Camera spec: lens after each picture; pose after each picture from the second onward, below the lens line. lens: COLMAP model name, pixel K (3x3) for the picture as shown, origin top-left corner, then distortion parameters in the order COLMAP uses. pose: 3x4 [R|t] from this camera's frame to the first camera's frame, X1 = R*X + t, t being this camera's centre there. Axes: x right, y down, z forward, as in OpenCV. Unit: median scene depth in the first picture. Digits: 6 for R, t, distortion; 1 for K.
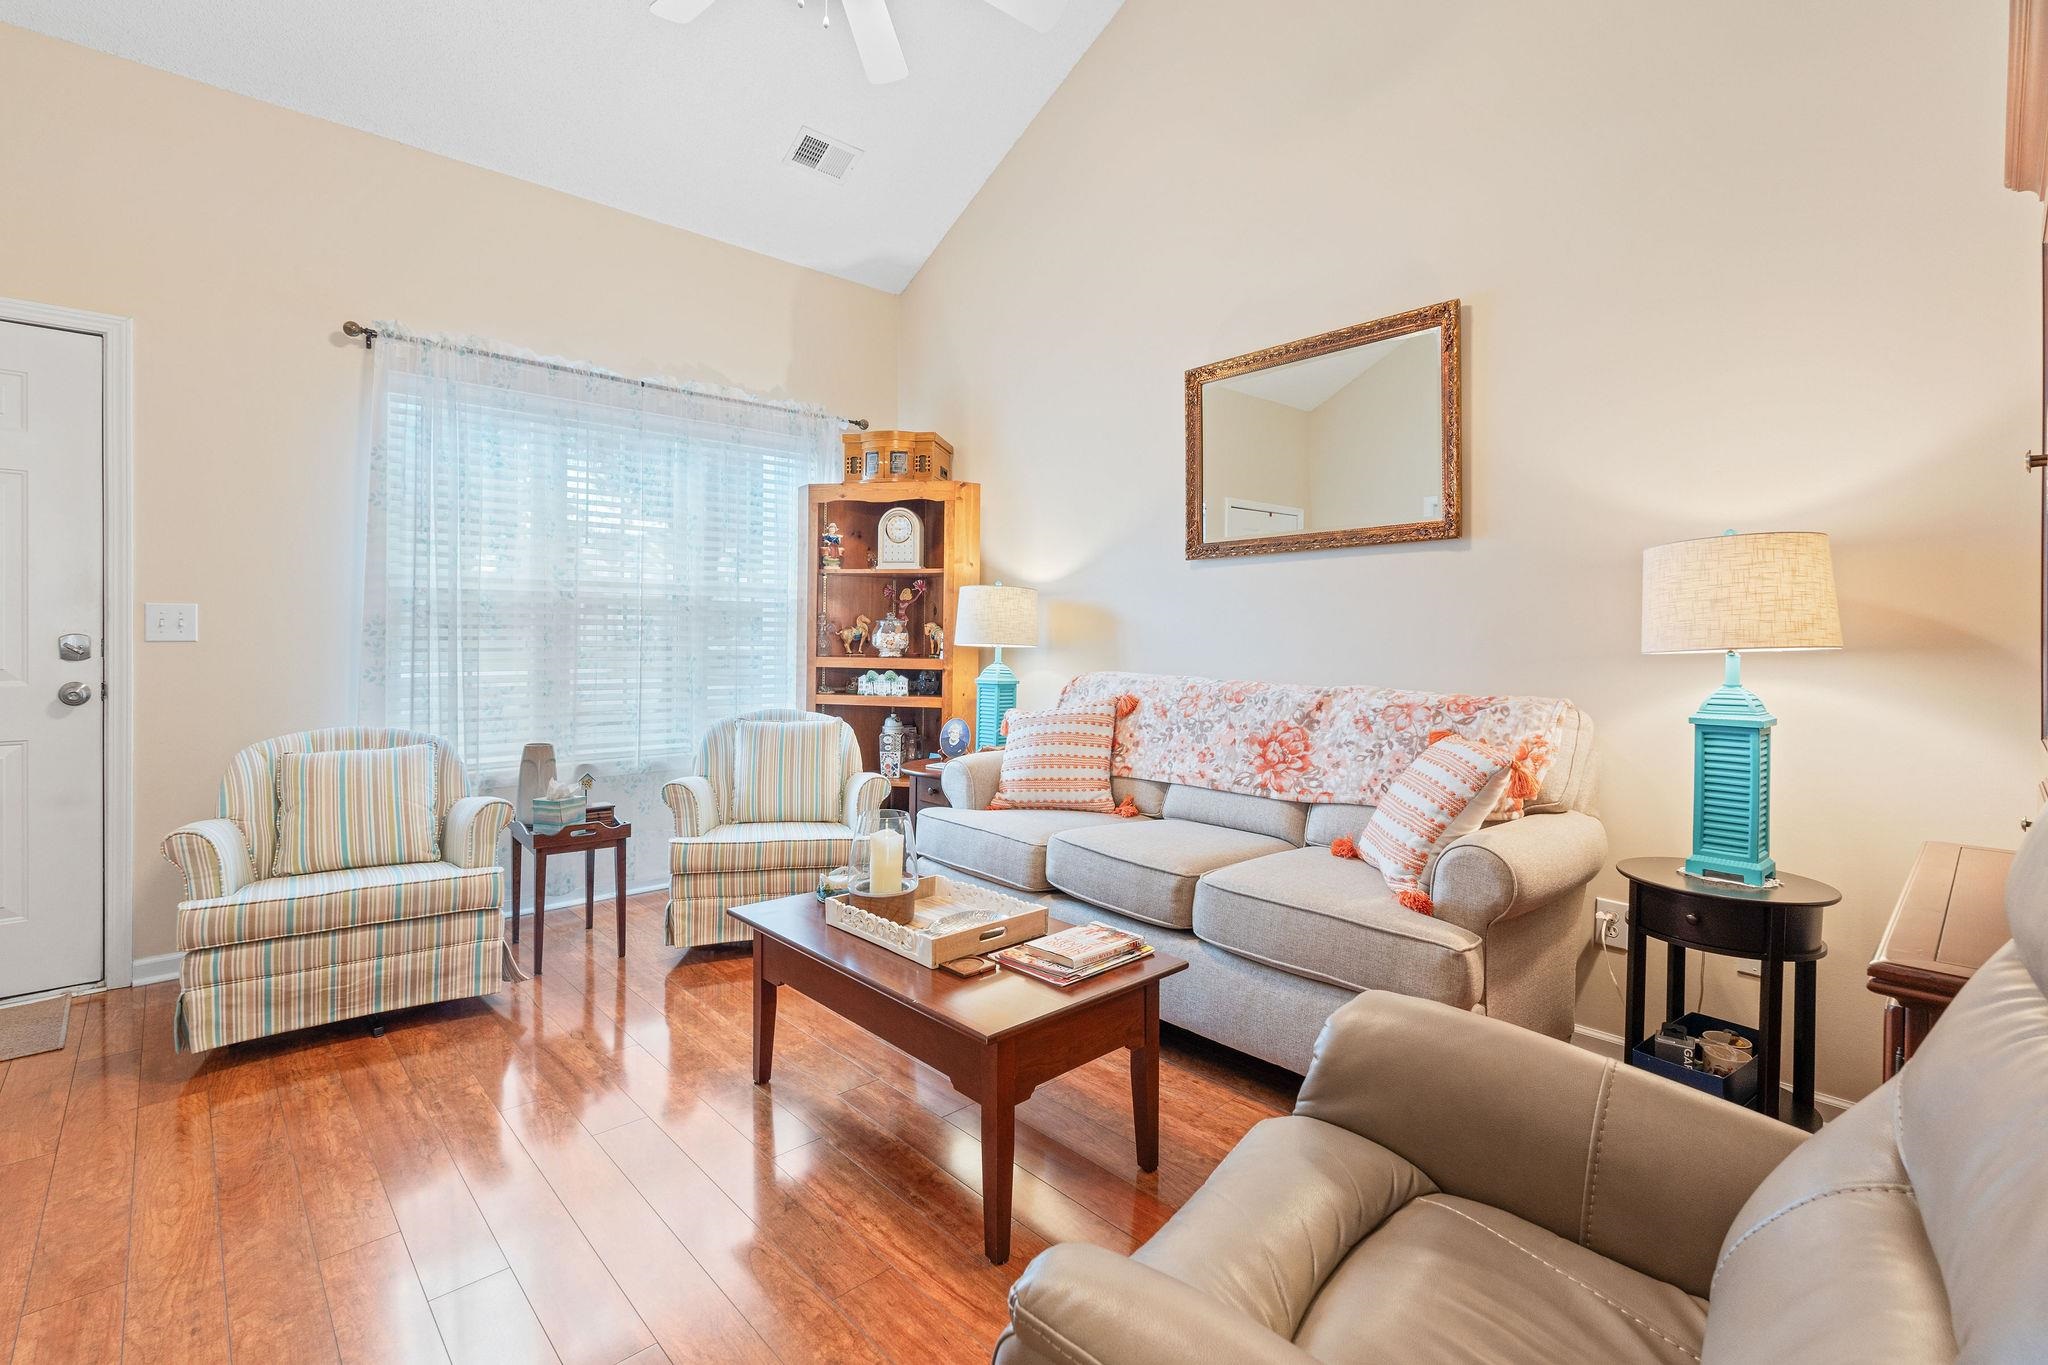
lens RADIAL K [[926.7, 0, 1026.5], [0, 926.7, 635.0], [0, 0, 1]] dist [-0.000230, -0.000055]
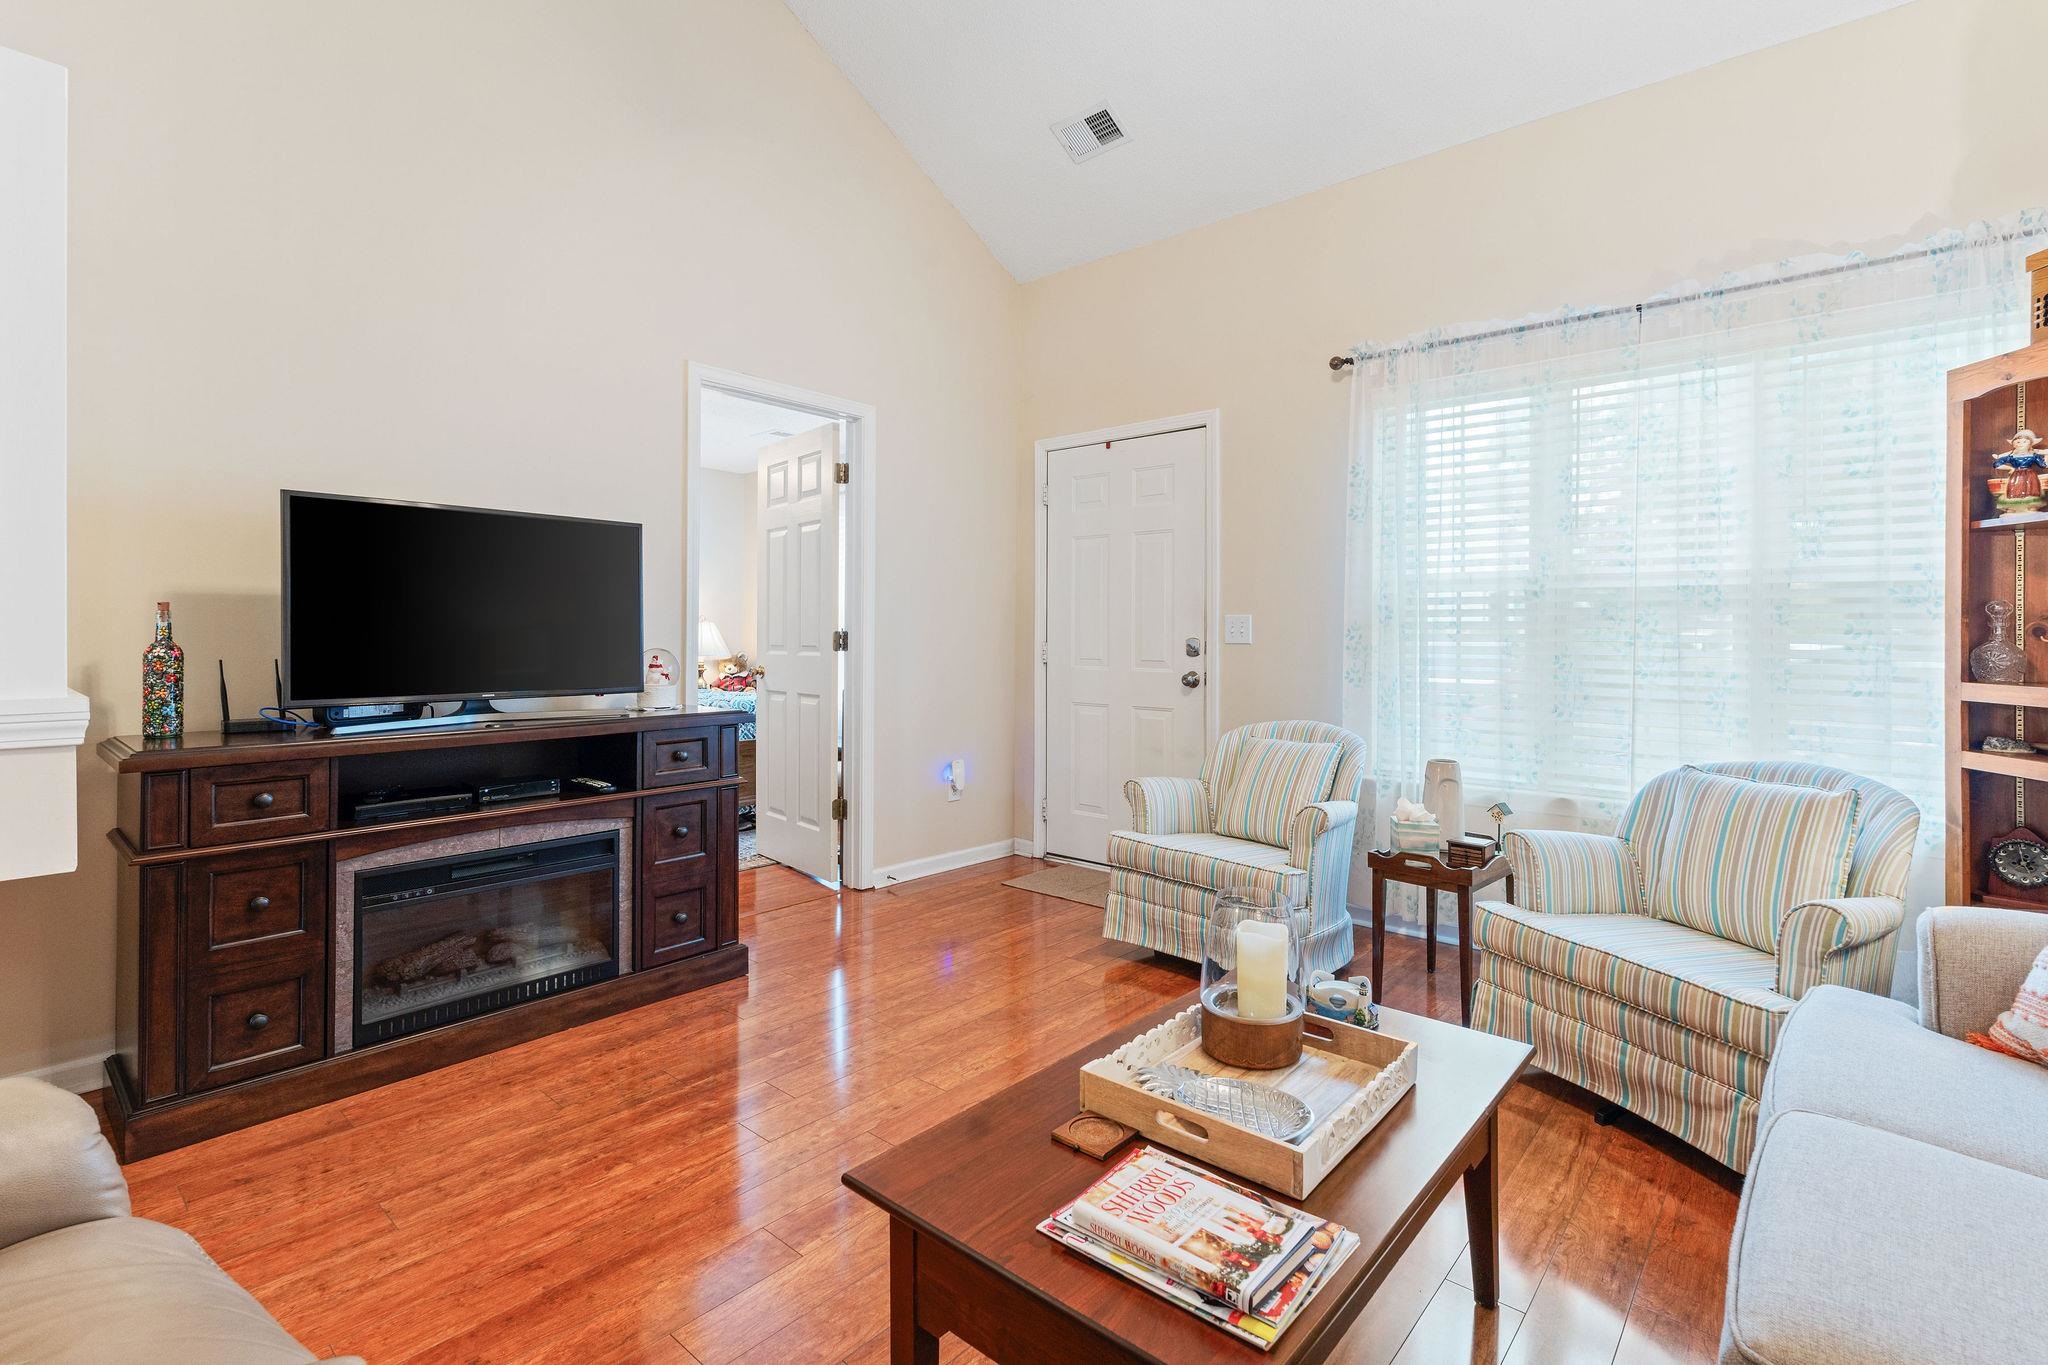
lens RADIAL K [[947.4, 0, 1028.4], [0, 947.4, 627.5], [0, 0, 1]] dist [-0.000859, 0.000120]
pose [[0.108703, -0.011001, -0.994013, 0.358180], [-0.005294, 0.999918, -0.011645, 0.001474], [0.994060, 0.006528, 0.108636, 0.514973]]
